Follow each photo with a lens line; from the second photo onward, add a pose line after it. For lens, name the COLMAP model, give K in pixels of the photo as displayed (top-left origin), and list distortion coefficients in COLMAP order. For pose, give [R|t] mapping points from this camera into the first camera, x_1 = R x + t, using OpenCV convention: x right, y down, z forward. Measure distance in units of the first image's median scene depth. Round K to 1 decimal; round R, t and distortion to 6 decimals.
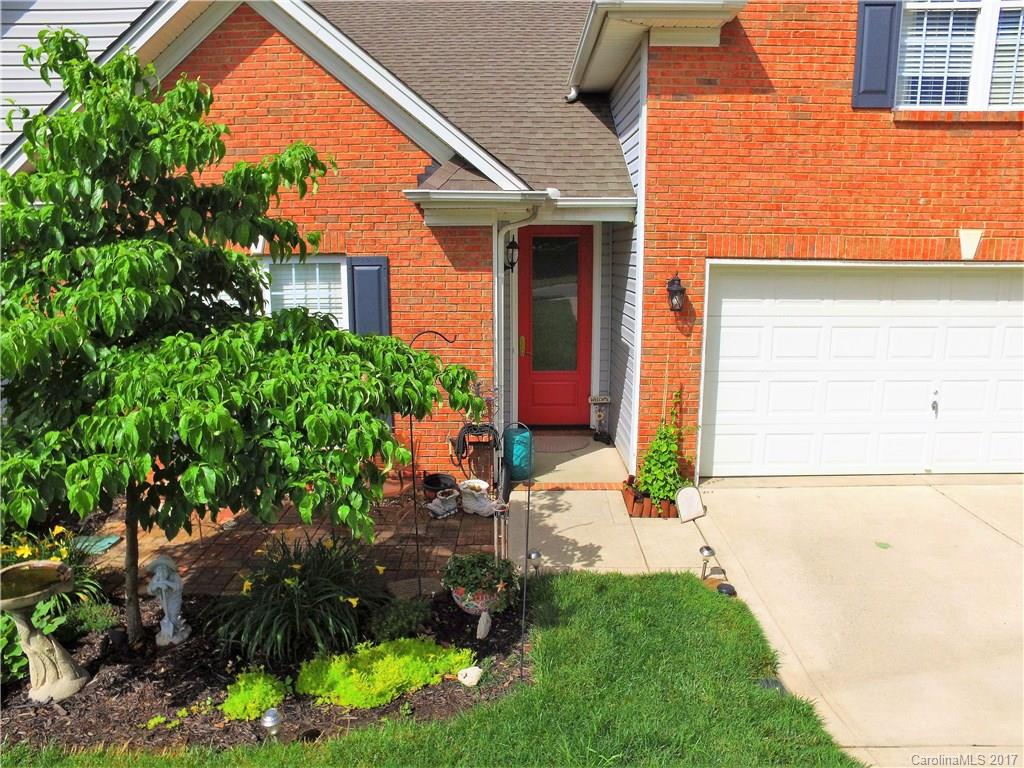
lens RADIAL K [[730.5, 0, 512.5], [0, 730.5, 371.4], [0, 0, 1]] dist [-0.137521, 0.104937]
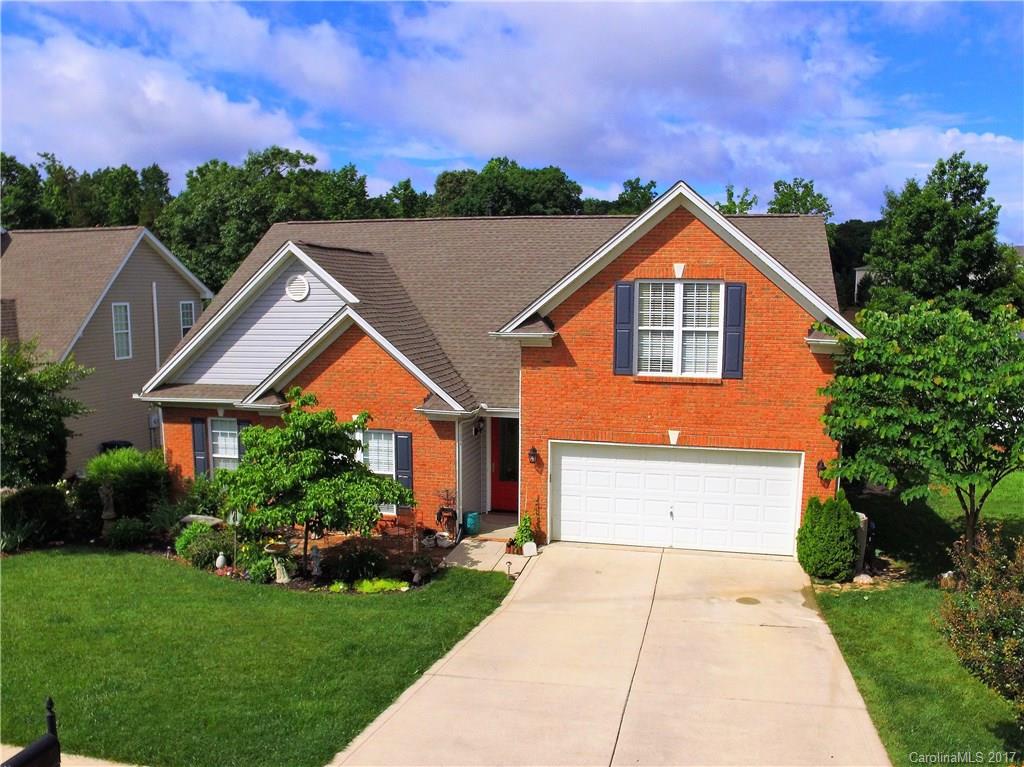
lens RADIAL K [[955.3, 0, 512.0], [0, 955.3, 383.5], [0, 0, 1]] dist [-0.179335, 0.000299]
pose [[0.969575, 0.035017, -0.242276, 0.892514], [-0.044953, 0.998354, -0.035603, -0.226598], [0.240631, 0.045411, 0.969554, -1.919811]]
